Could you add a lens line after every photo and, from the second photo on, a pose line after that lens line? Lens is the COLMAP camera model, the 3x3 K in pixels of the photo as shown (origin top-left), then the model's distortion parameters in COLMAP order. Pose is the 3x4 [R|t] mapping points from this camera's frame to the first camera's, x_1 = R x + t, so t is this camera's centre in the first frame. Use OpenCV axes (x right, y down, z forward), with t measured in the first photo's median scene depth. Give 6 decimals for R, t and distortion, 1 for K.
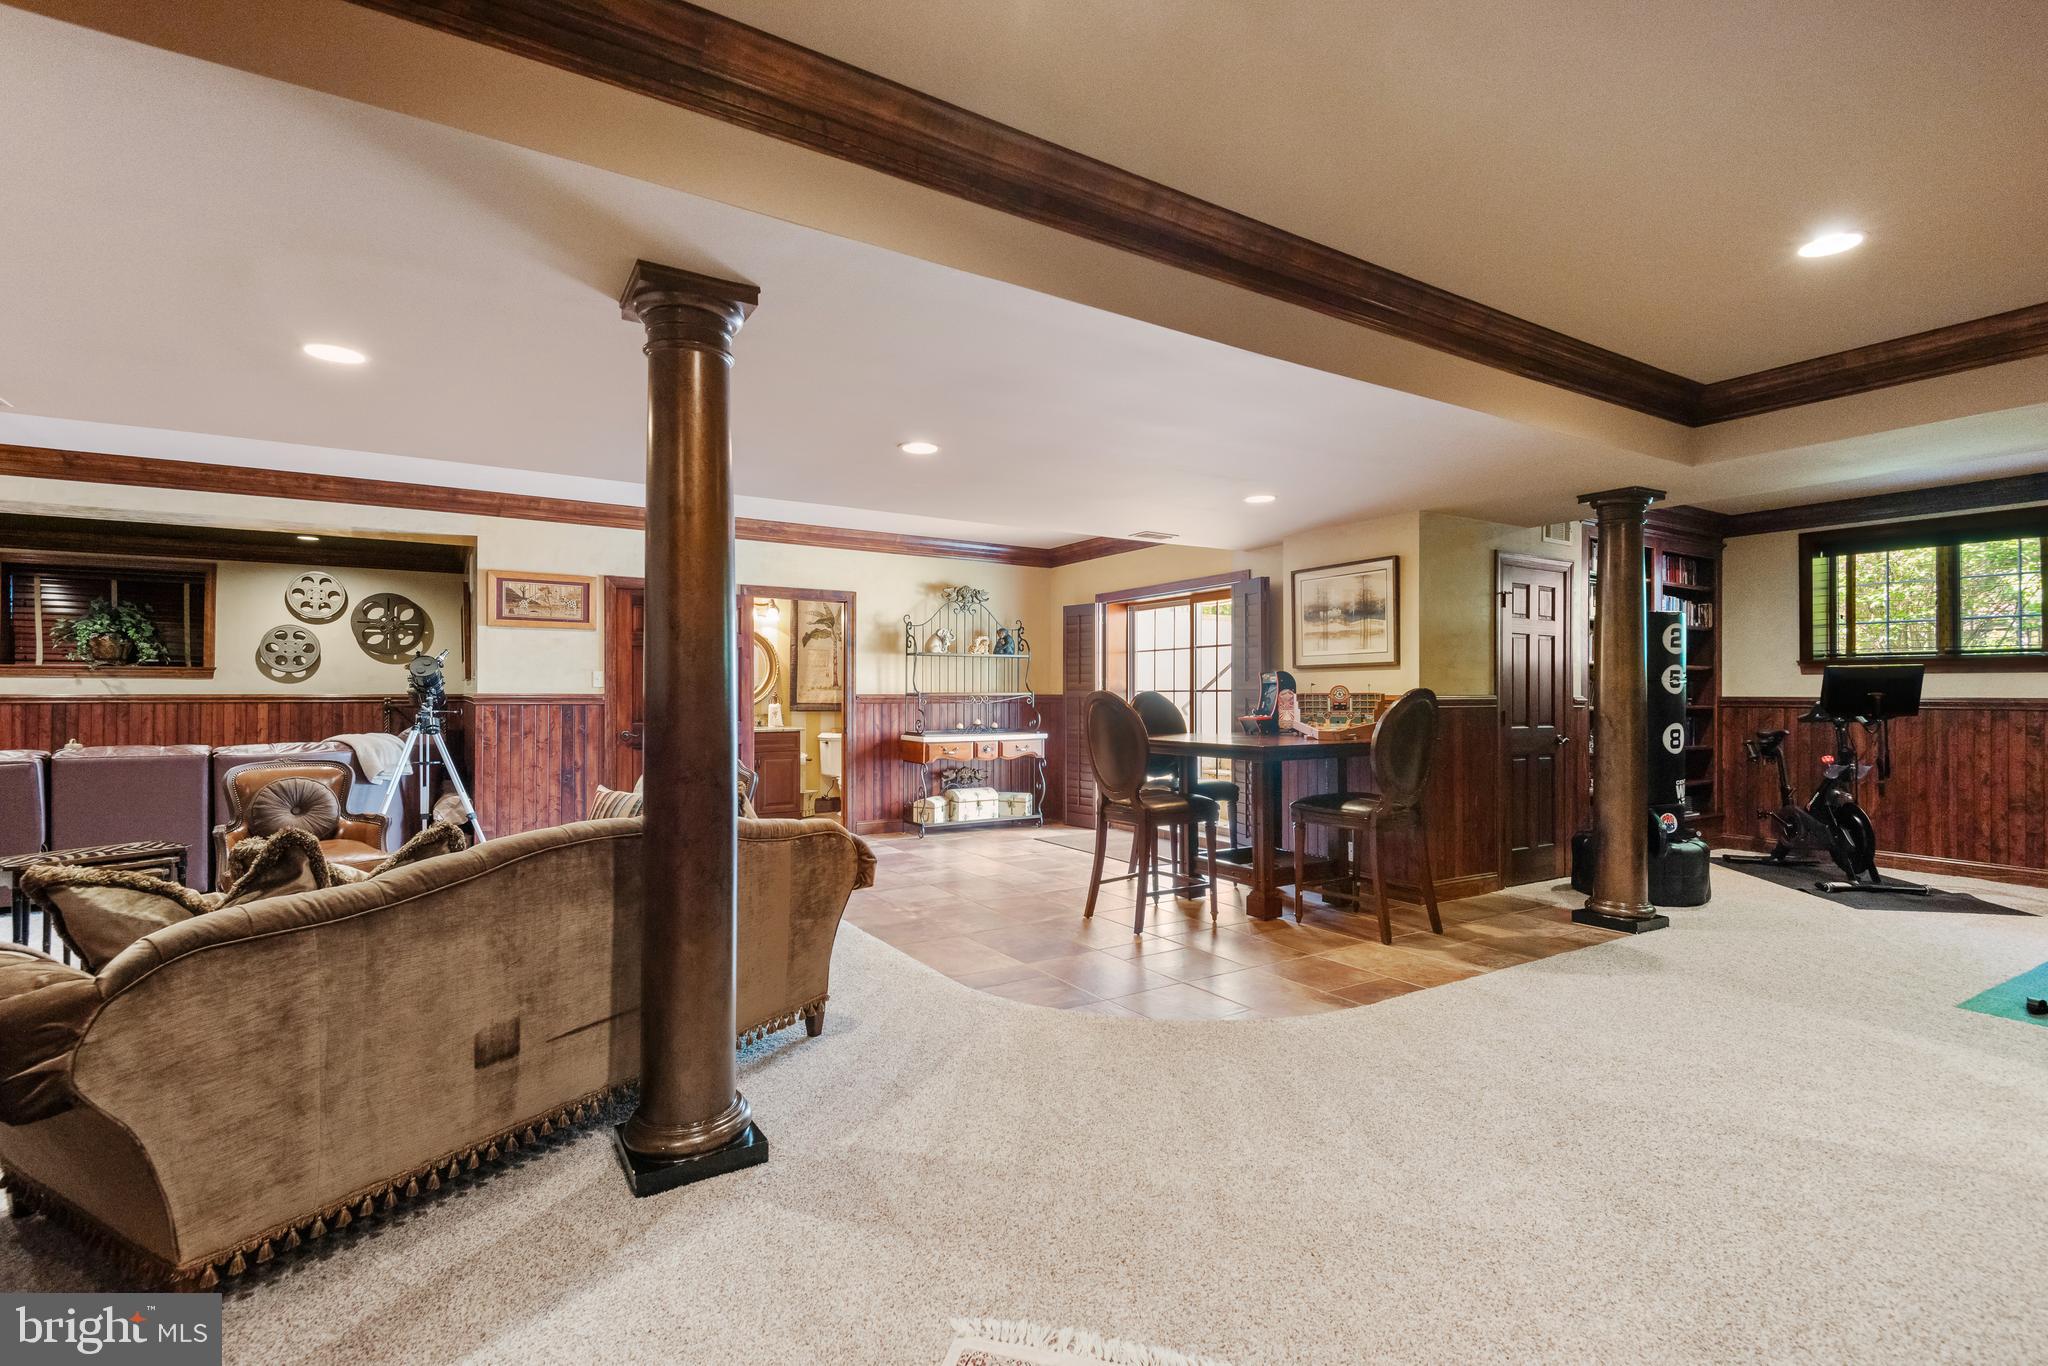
lens RADIAL K [[955.4, 0, 1018.0], [0, 955.4, 691.5], [0, 0, 1]] dist [0.005560, -0.000151]
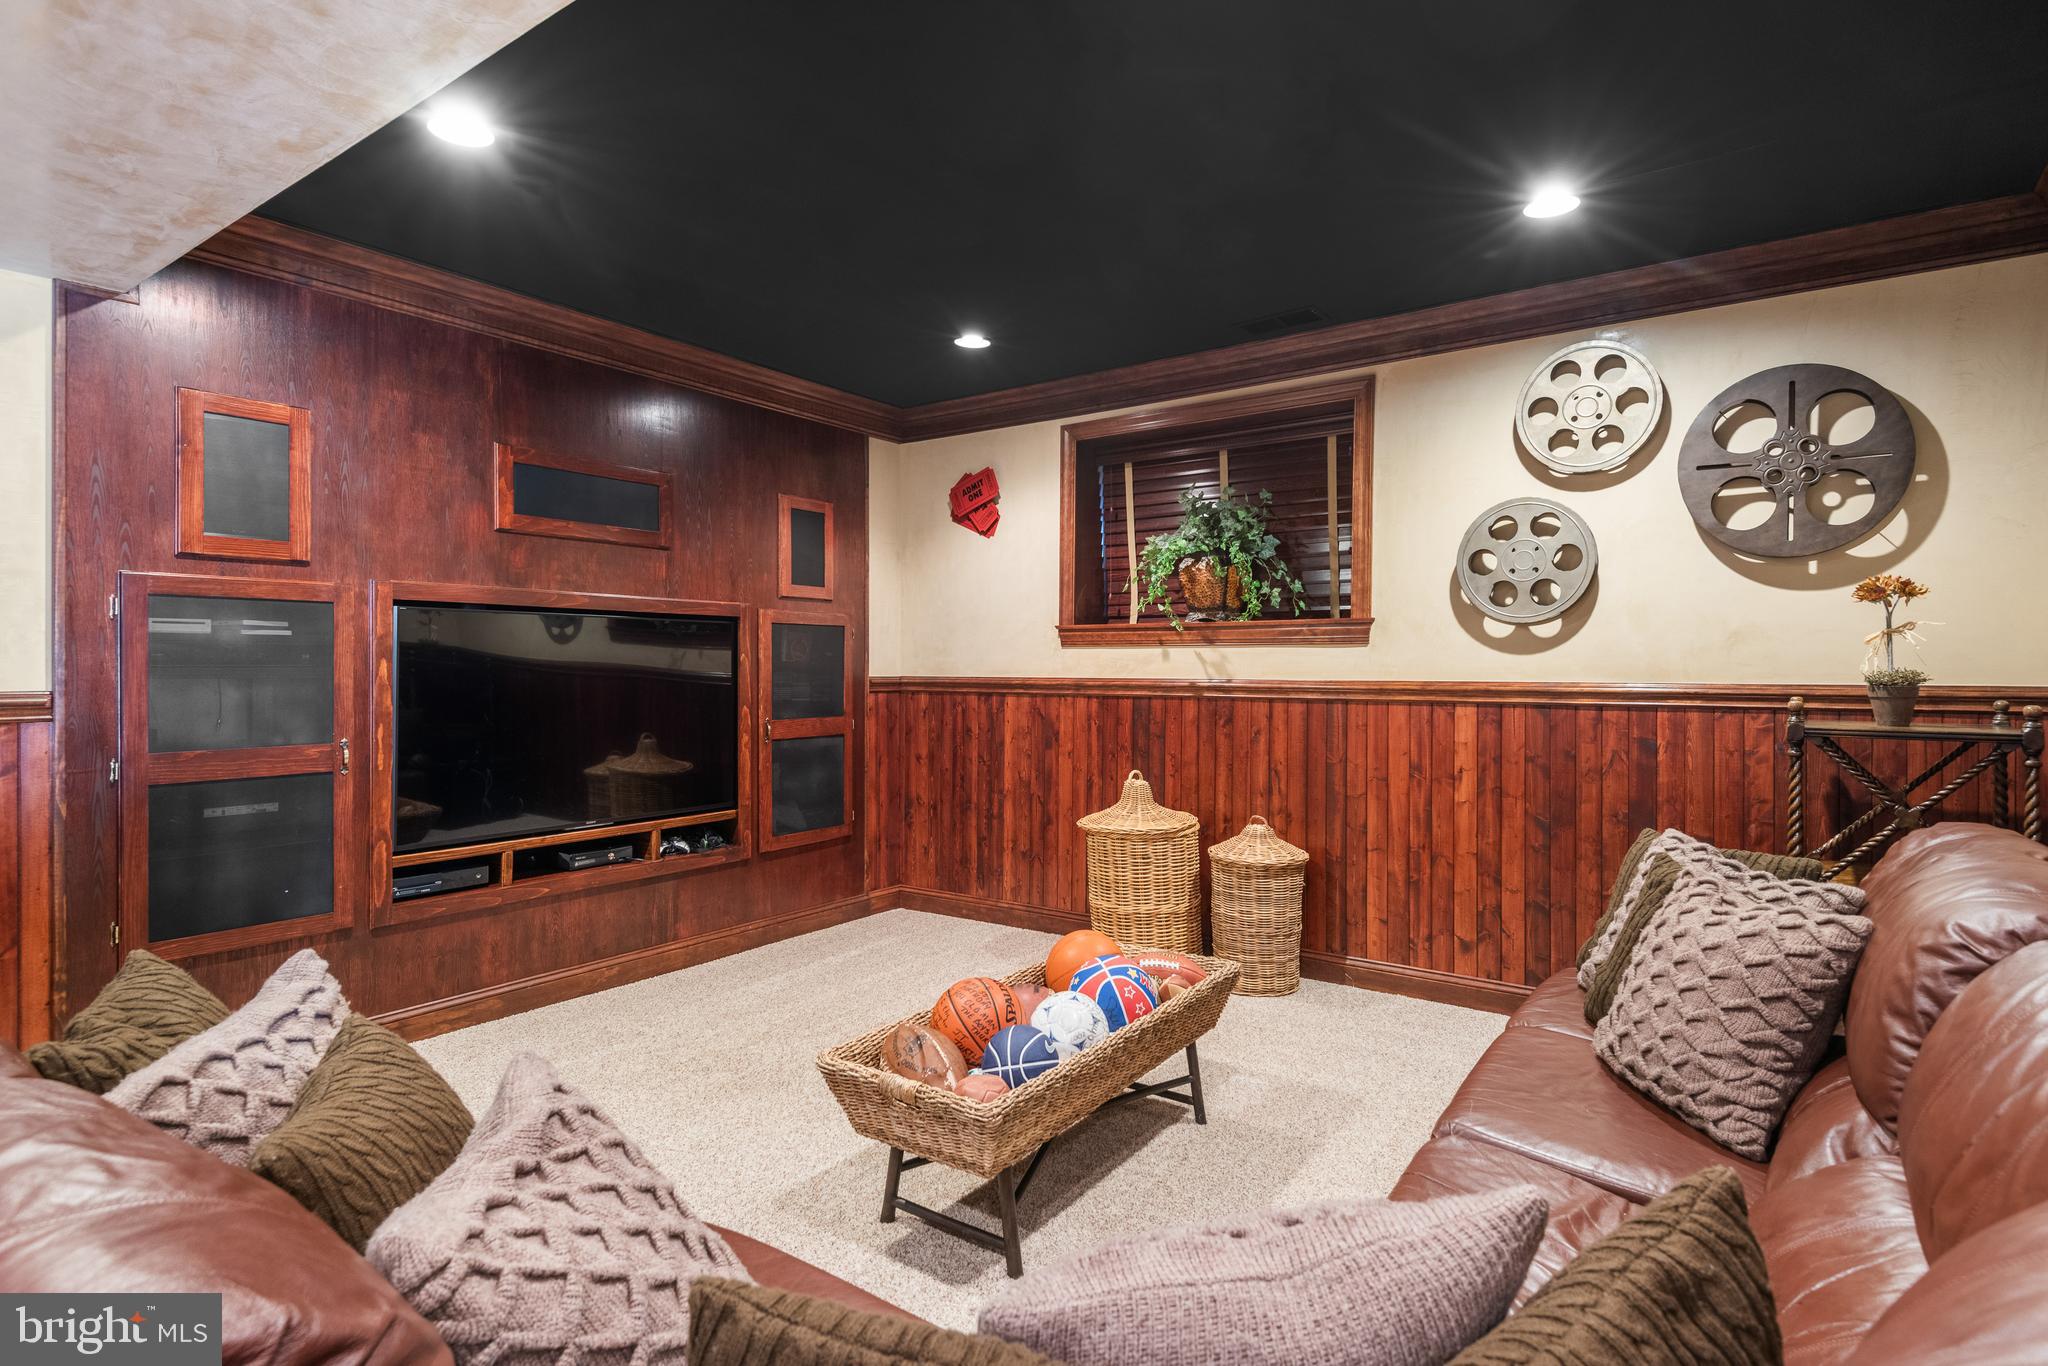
lens RADIAL K [[1037.9, 0, 1019.0], [0, 1037.9, 671.5], [0, 0, 1]] dist [-0.005682, -0.001746]
pose [[0.390890, 0.008470, -0.920398, -0.459277], [0.008381, 0.999883, 0.012760, -0.008282], [0.920399, -0.012702, 0.390774, 0.654155]]
